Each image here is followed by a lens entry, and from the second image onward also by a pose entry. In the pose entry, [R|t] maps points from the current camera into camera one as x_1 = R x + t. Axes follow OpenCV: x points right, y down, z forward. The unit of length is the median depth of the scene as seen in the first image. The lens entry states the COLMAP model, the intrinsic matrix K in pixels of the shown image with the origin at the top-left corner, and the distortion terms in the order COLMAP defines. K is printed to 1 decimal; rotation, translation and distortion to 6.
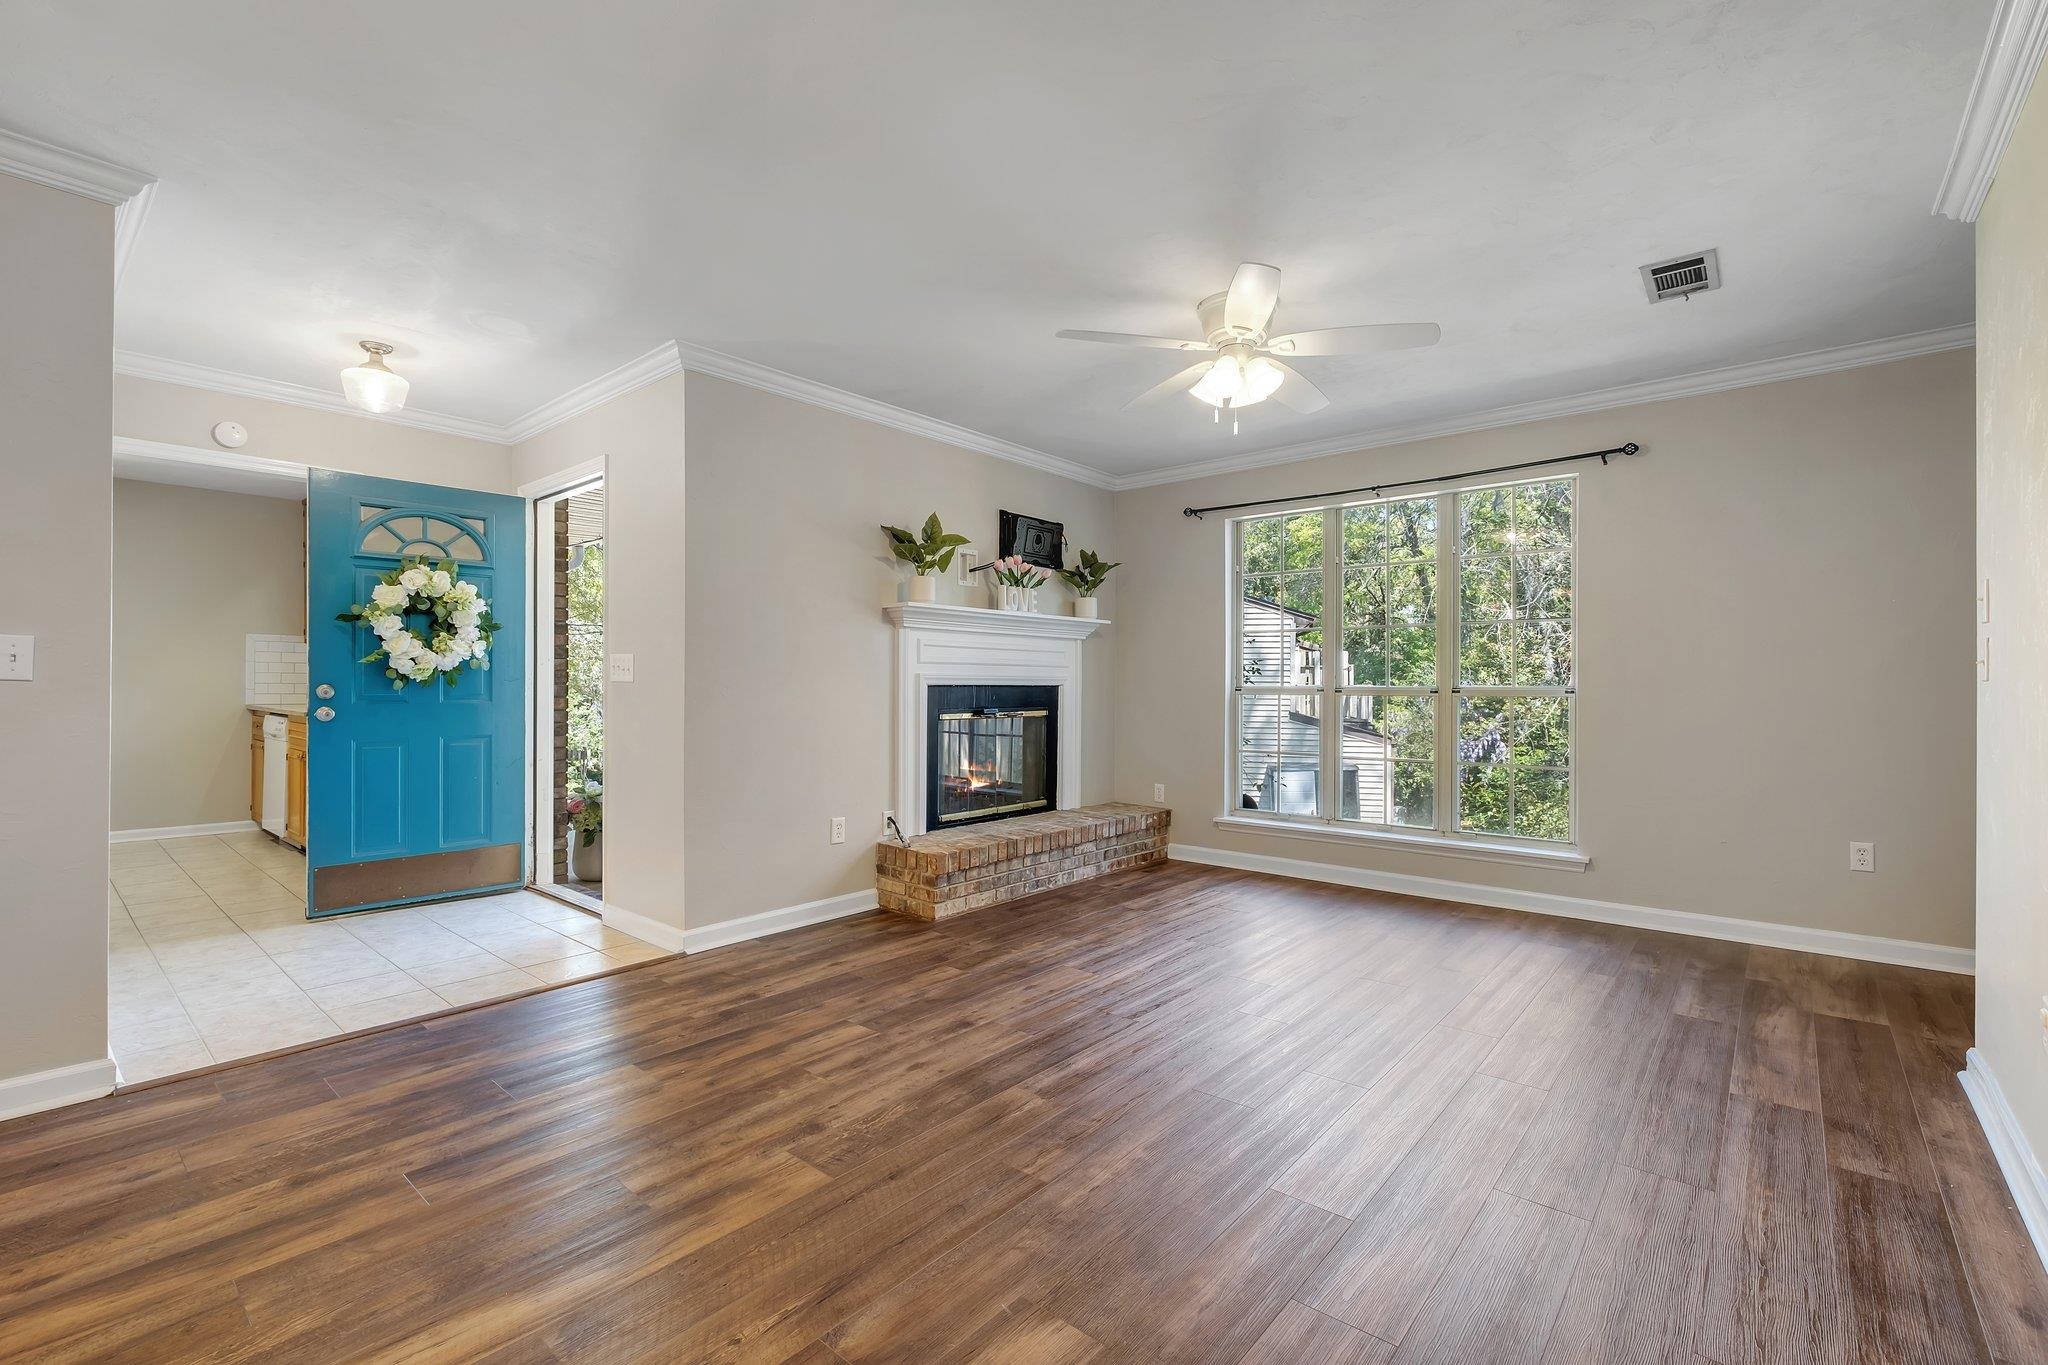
lens RADIAL K [[890.2, 0, 1004.7], [0, 890.2, 688.2], [0, 0, 1]] dist [-0.004894, 0.000627]
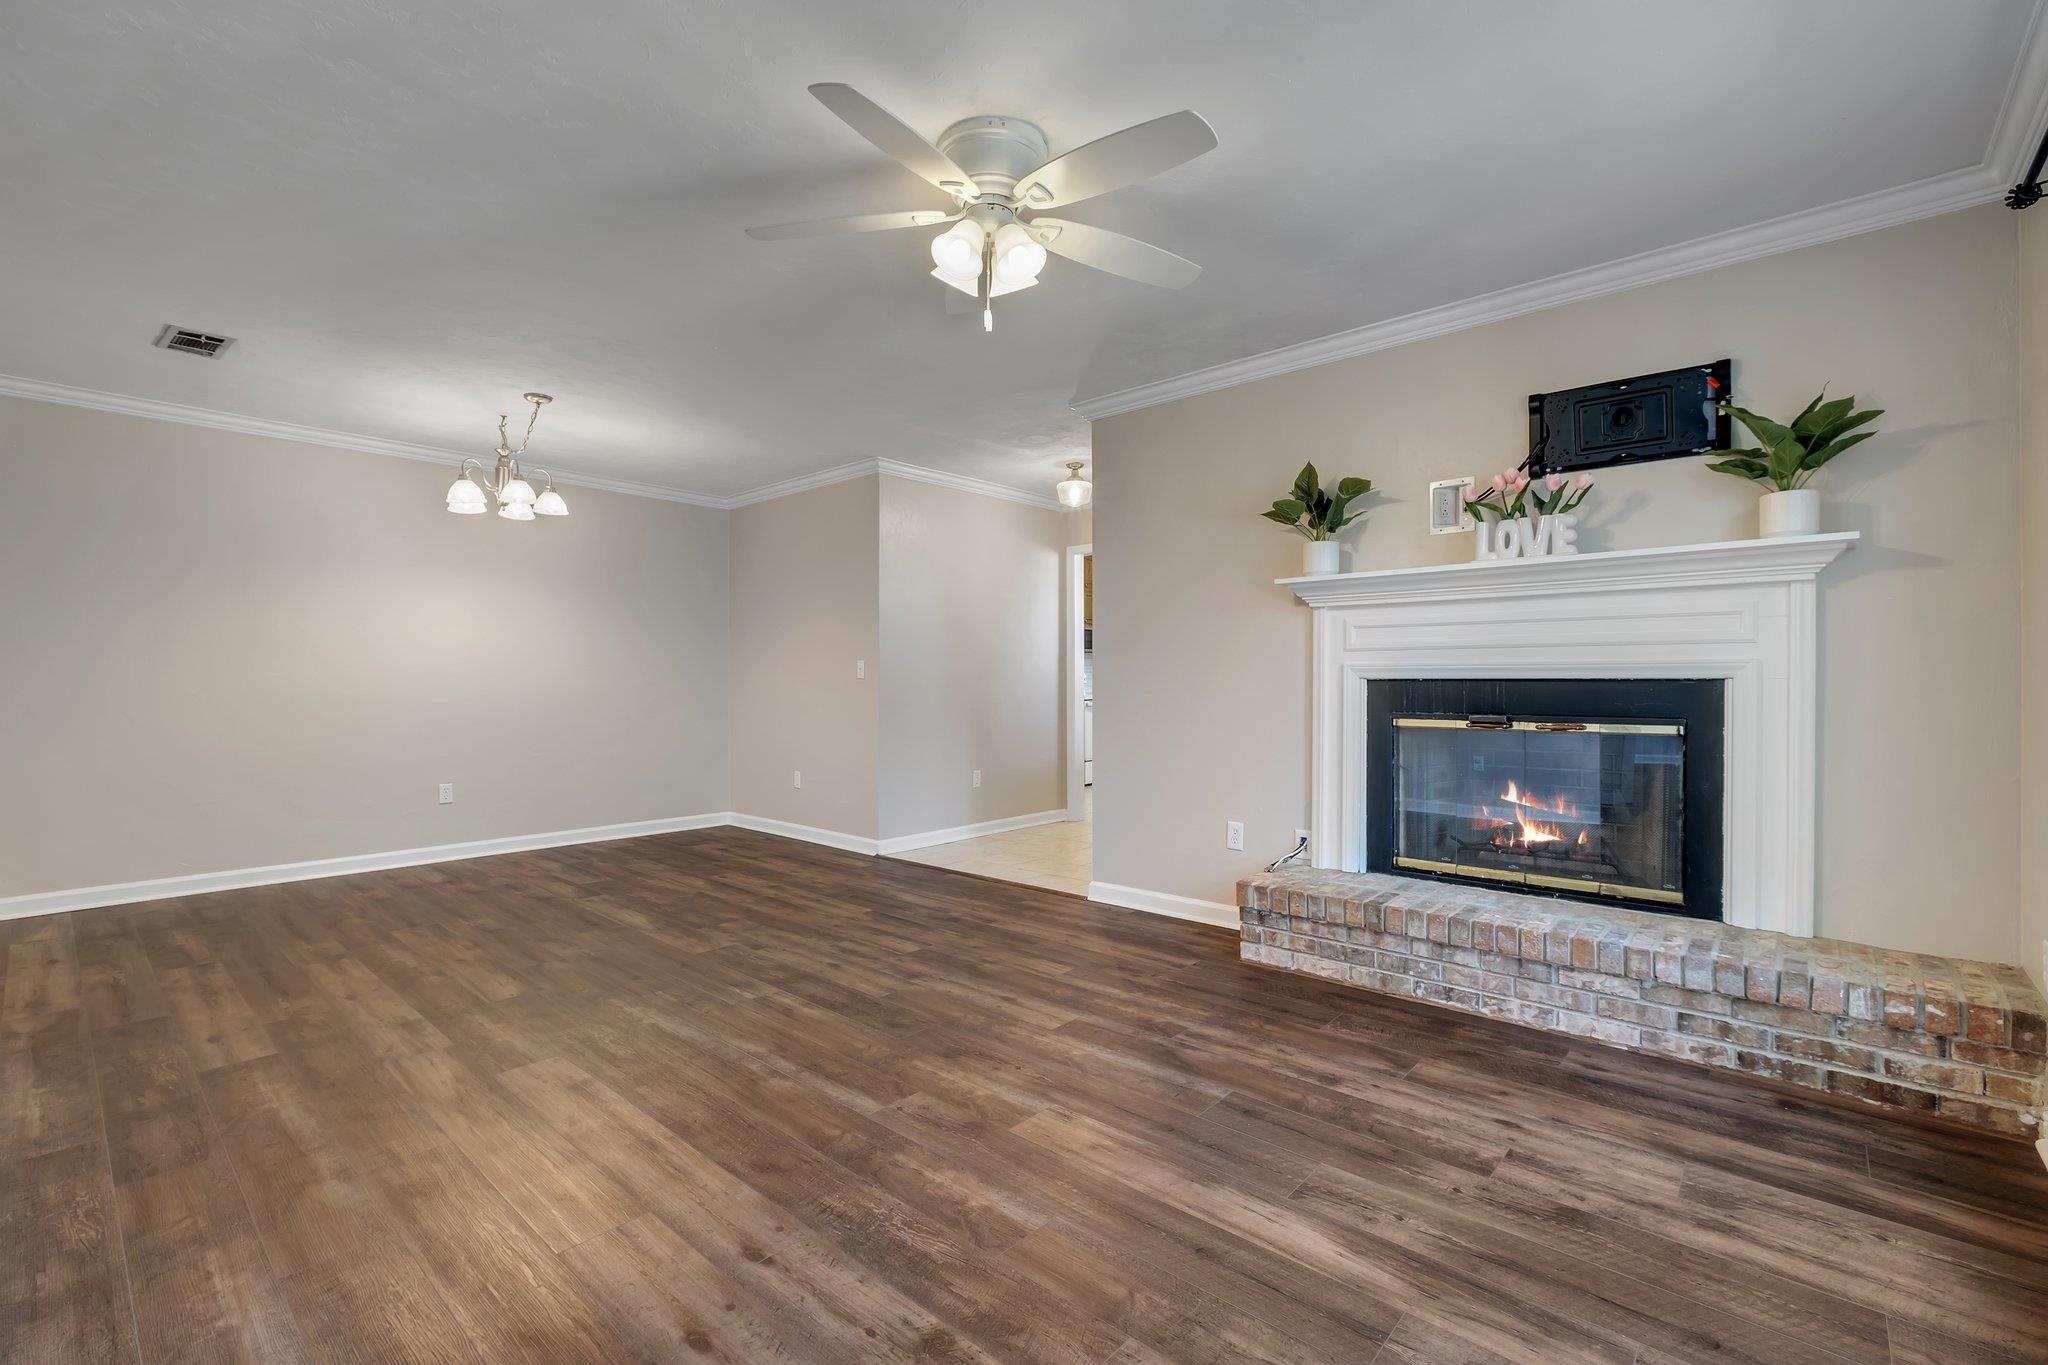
lens RADIAL K [[890.2, 0, 1009.8], [0, 890.2, 686.0], [0, 0, 1]] dist [-0.004894, 0.000627]
pose [[-0.010109, 0.005019, -0.999936, 0.836276], [-0.002790, 0.999983, 0.005047, -0.000536], [0.999945, 0.002841, -0.010095, 0.867140]]
